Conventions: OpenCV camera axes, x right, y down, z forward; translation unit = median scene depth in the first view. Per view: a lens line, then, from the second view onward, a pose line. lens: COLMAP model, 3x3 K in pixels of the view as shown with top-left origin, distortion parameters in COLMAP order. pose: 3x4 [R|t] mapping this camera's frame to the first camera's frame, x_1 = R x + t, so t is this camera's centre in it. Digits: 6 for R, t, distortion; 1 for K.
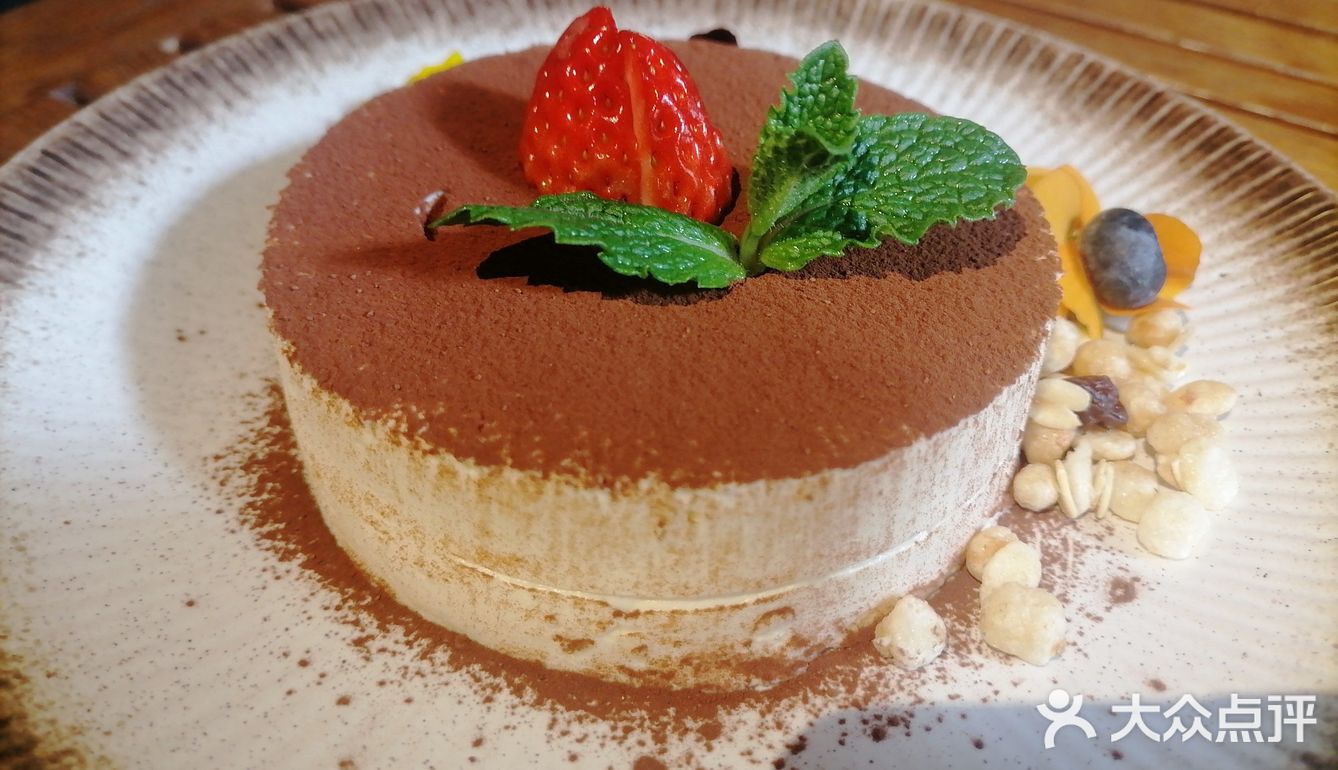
lens RADIAL K [[1026.6, 0, 669.0], [0, 1026.6, 385.0], [0, 0, 1]] dist [-0.018788, -0.007036]
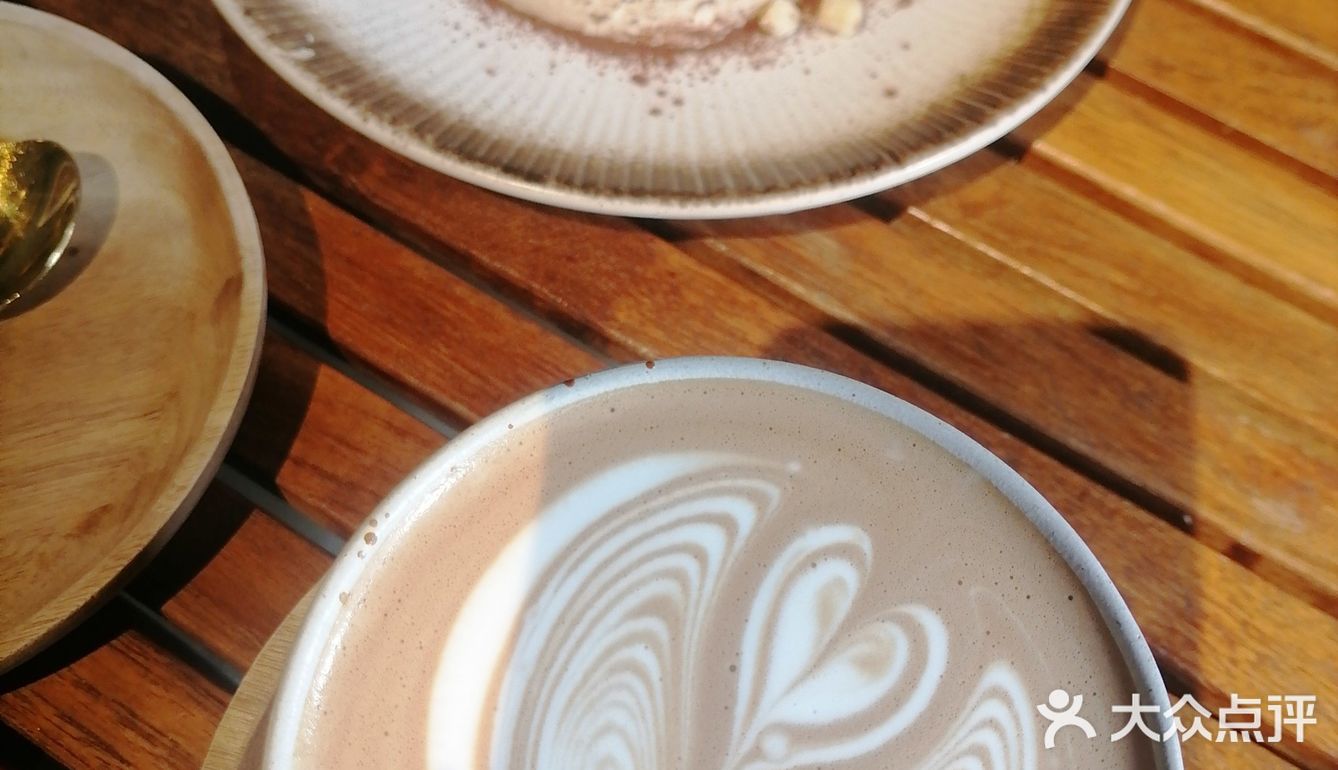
lens RADIAL K [[1389.0, 0, 669.0], [0, 1389.0, 385.0], [0, 0, 1]] dist [0.013539, -0.028124]
pose [[0.999822, 0.013620, 0.013073, 0.009913], [-0.017366, 0.935167, 0.353782, -0.025525], [-0.007407, -0.353946, 0.935236, -1.556848]]
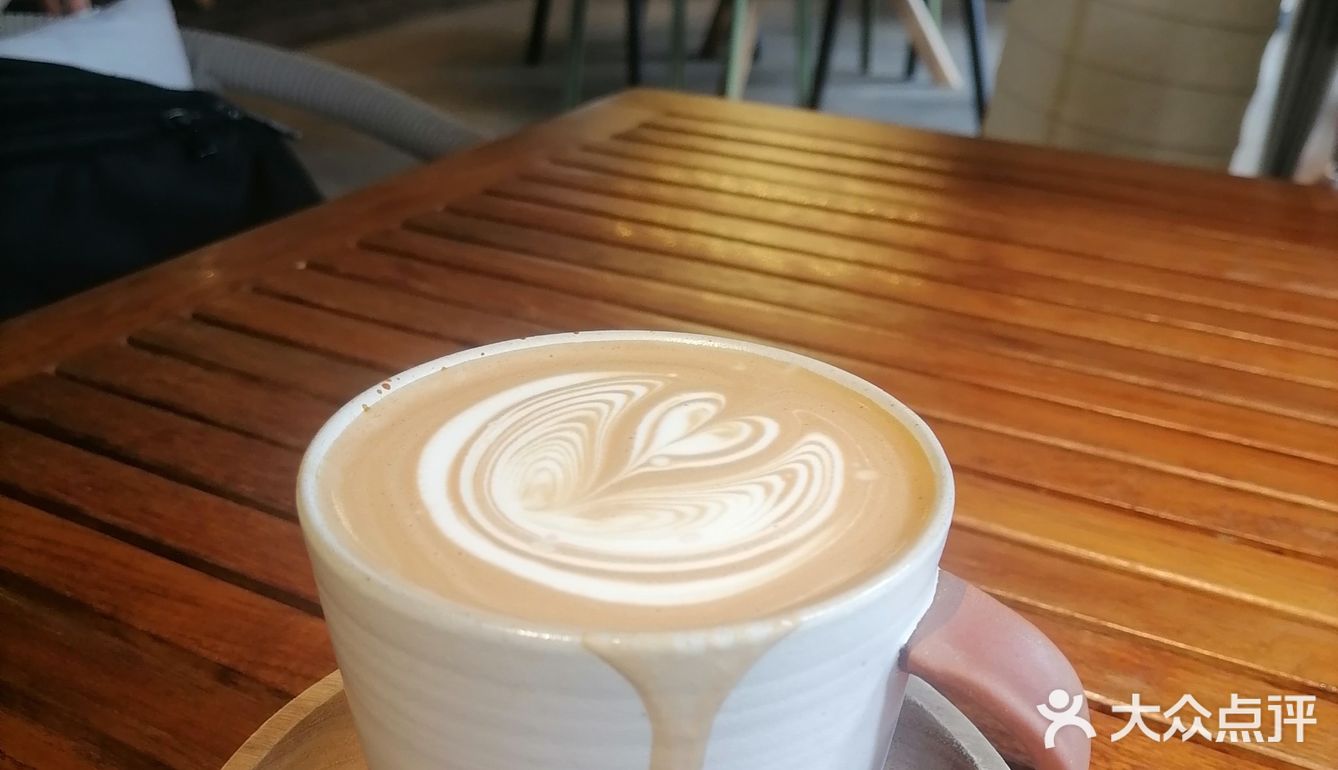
lens RADIAL K [[1376.5, 0, 669.0], [0, 1376.5, 385.0], [0, 0, 1]] dist [0.091373, -0.233842]
pose [[0.999177, -0.034920, 0.020636, 0.106154], [0.039685, 0.946778, -0.319433, 1.217996], [-0.008383, 0.319989, 0.947384, -2.238809]]
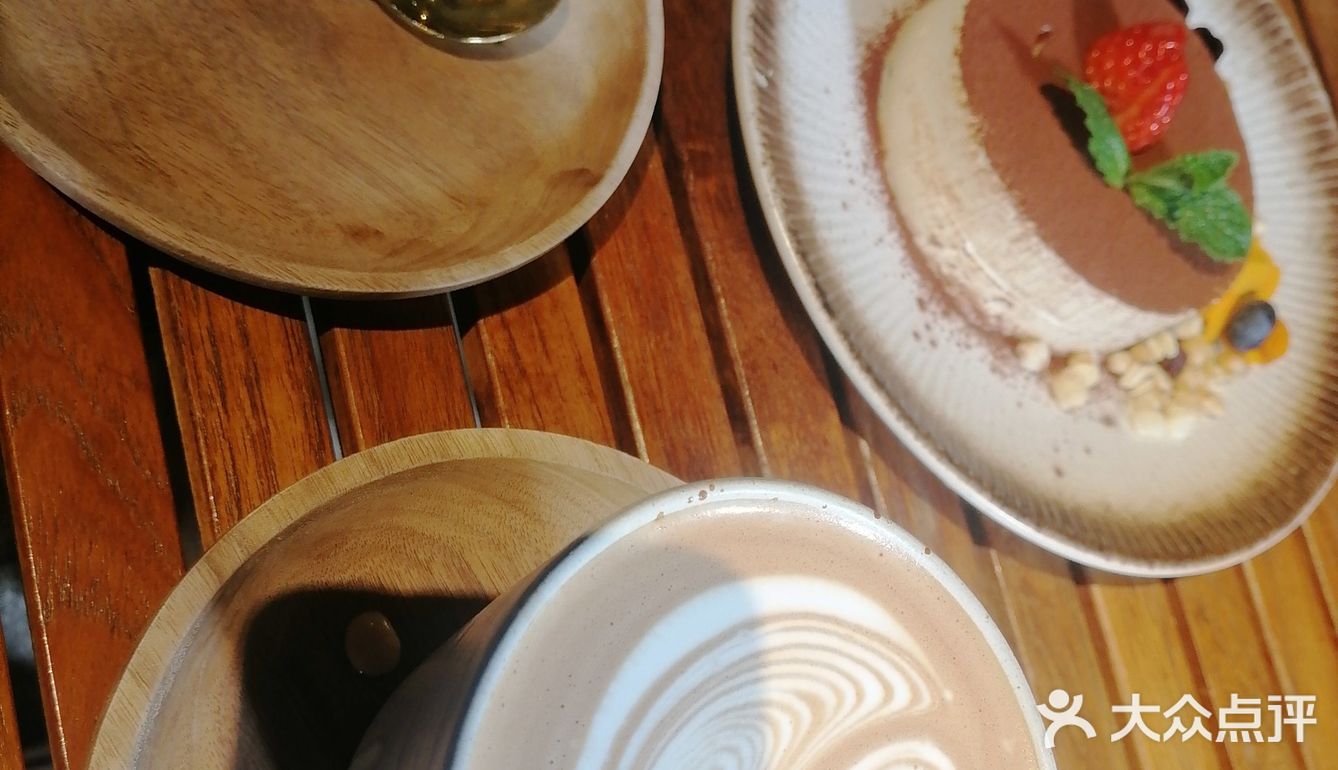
lens RADIAL K [[1376.5, 0, 669.0], [0, 1376.5, 385.0], [0, 0, 1]] dist [0.091373, -0.233842]
pose [[0.661632, 0.740598, 0.117294, -0.555223], [-0.742814, 0.626027, 0.237314, 0.154135], [0.102325, -0.244142, 0.964326, -1.869121]]
